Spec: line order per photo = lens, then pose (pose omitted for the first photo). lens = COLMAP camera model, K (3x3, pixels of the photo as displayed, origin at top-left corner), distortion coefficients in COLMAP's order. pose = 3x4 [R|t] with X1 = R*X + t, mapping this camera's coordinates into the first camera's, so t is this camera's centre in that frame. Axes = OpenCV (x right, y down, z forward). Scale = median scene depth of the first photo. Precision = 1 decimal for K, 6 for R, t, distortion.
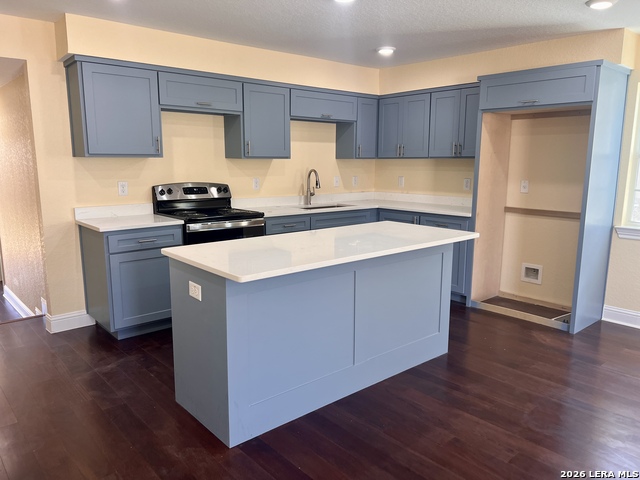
lens RADIAL K [[470.9, 0, 321.3], [0, 470.9, 240.6], [0, 0, 1]] dist [0.038369, -0.039964]
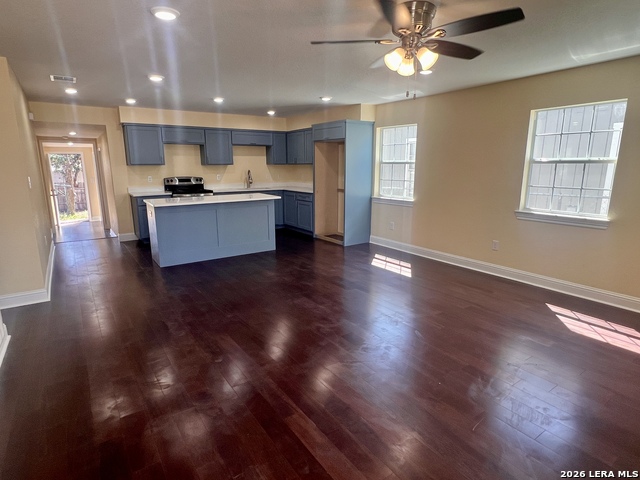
lens RADIAL K [[357.6, 0, 321.3], [0, 357.6, 243.7], [0, 0, 1]] dist [-0.000438, 0.006287]
pose [[0.991865, 0.021118, -0.125534, 0.556390], [-0.015435, 0.998819, 0.046068, 0.097656], [0.126358, -0.043756, 0.991019, -0.546899]]
